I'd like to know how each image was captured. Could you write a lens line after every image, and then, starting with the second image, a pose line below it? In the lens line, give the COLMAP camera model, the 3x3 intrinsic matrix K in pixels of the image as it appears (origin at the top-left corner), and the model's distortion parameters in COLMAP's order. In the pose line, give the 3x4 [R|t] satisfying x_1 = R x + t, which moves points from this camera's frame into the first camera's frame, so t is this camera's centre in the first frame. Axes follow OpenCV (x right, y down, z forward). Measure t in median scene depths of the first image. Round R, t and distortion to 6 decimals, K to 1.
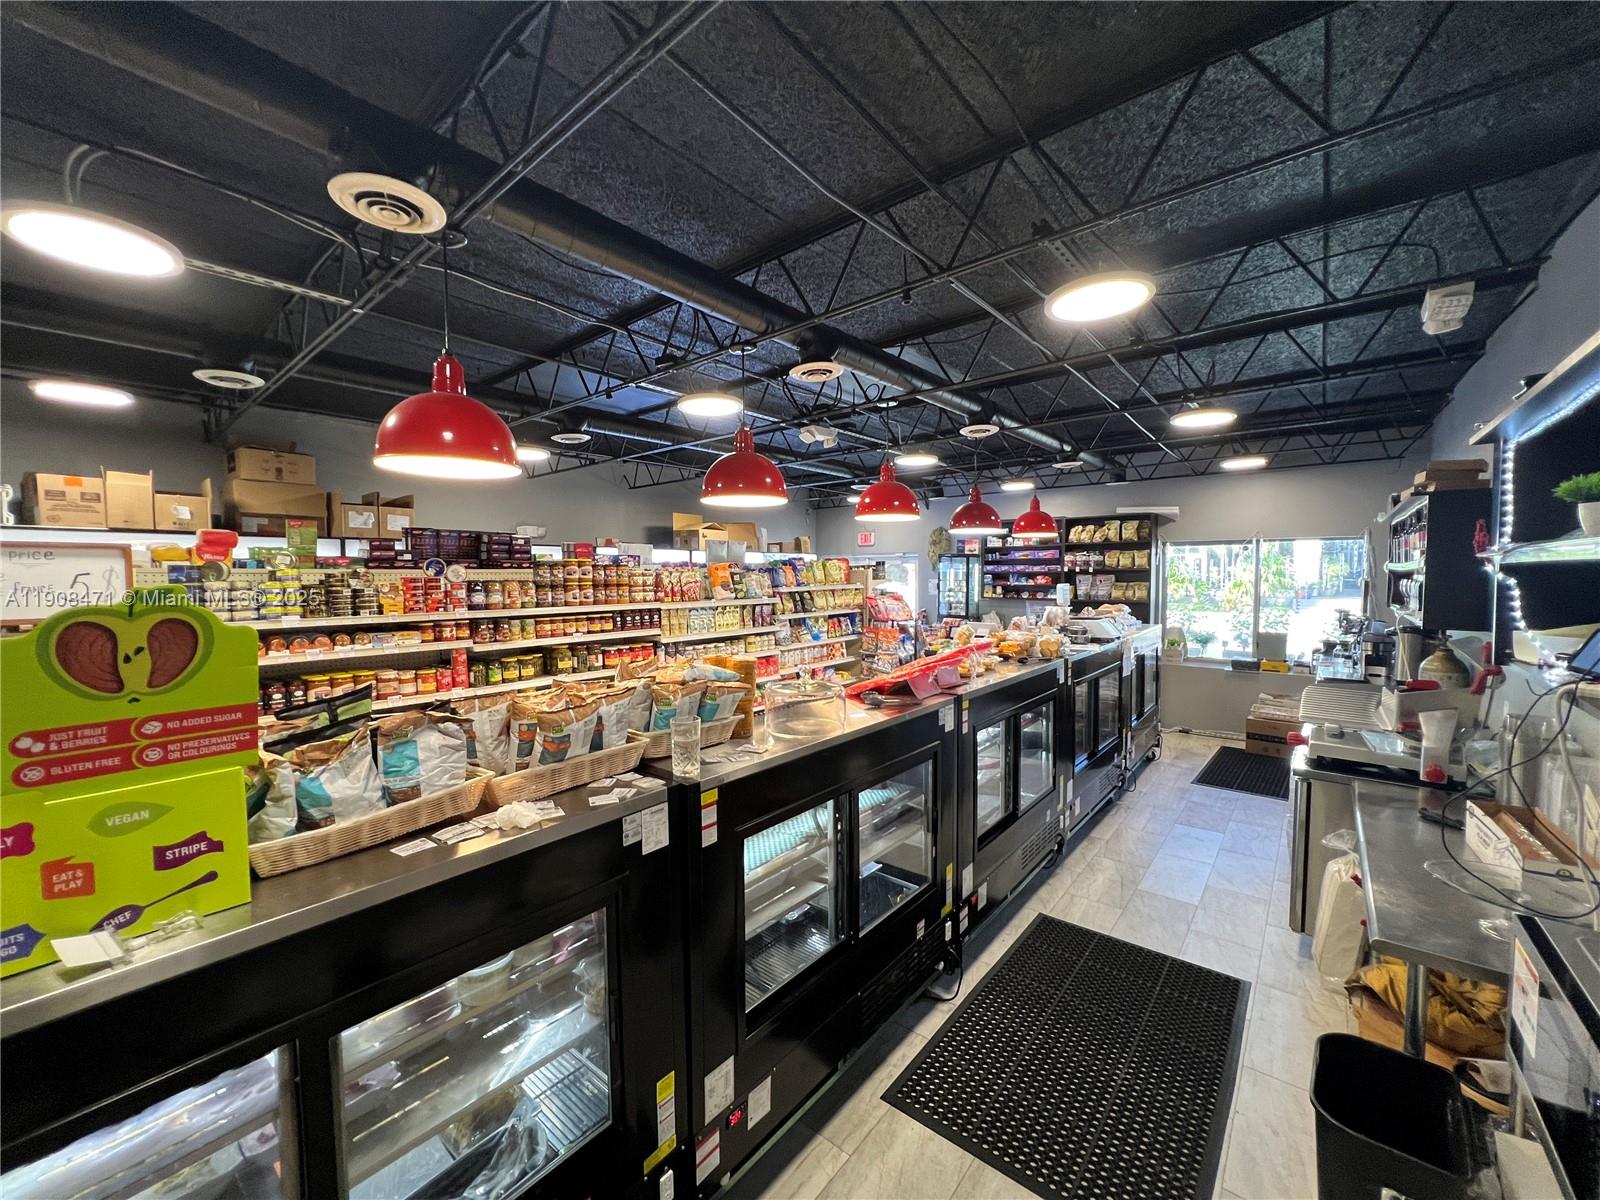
lens RADIAL K [[641.9, 0, 803.1], [0, 641.9, 605.0], [0, 0, 1]] dist [-0.000866, 0.000284]
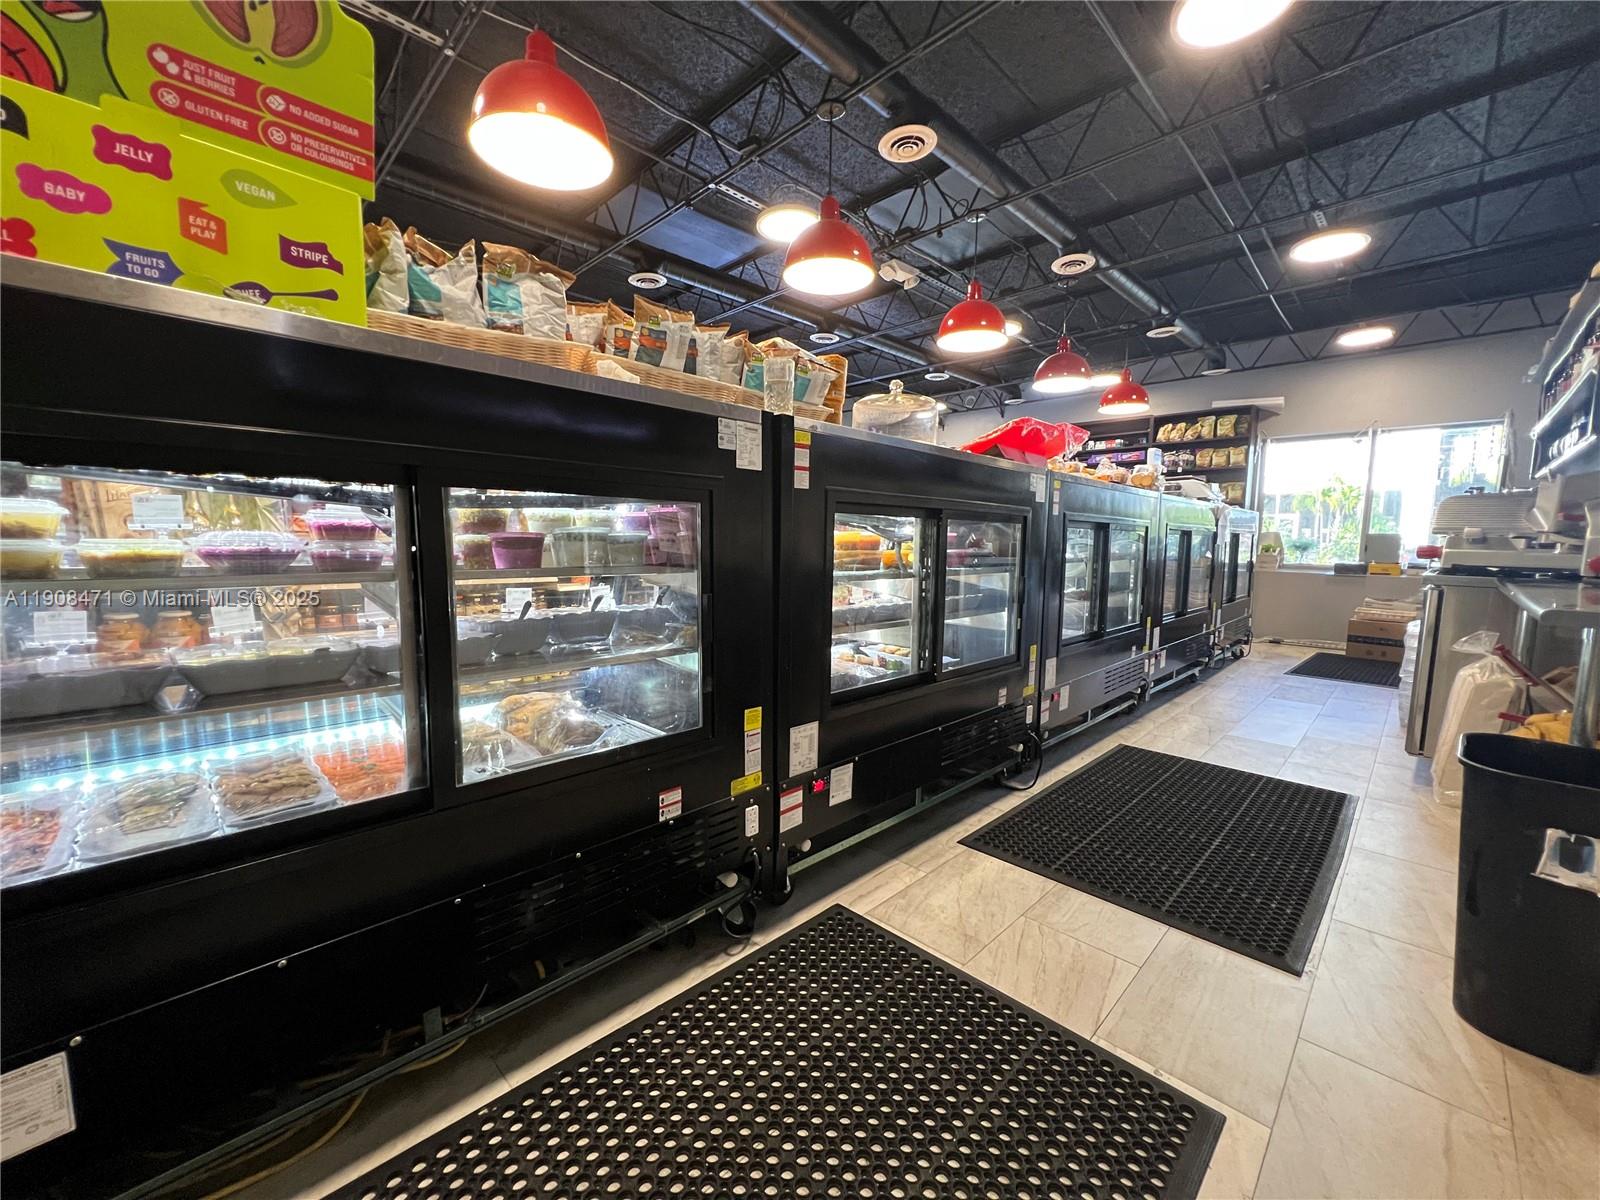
lens RADIAL K [[641.9, 0, 803.1], [0, 641.9, 605.0], [0, 0, 1]] dist [-0.000866, 0.000284]
pose [[0.995611, 0.028860, -0.089033, -0.030085], [-0.024377, 0.998399, 0.051041, 0.290833], [0.090363, -0.048647, 0.994720, 0.015877]]
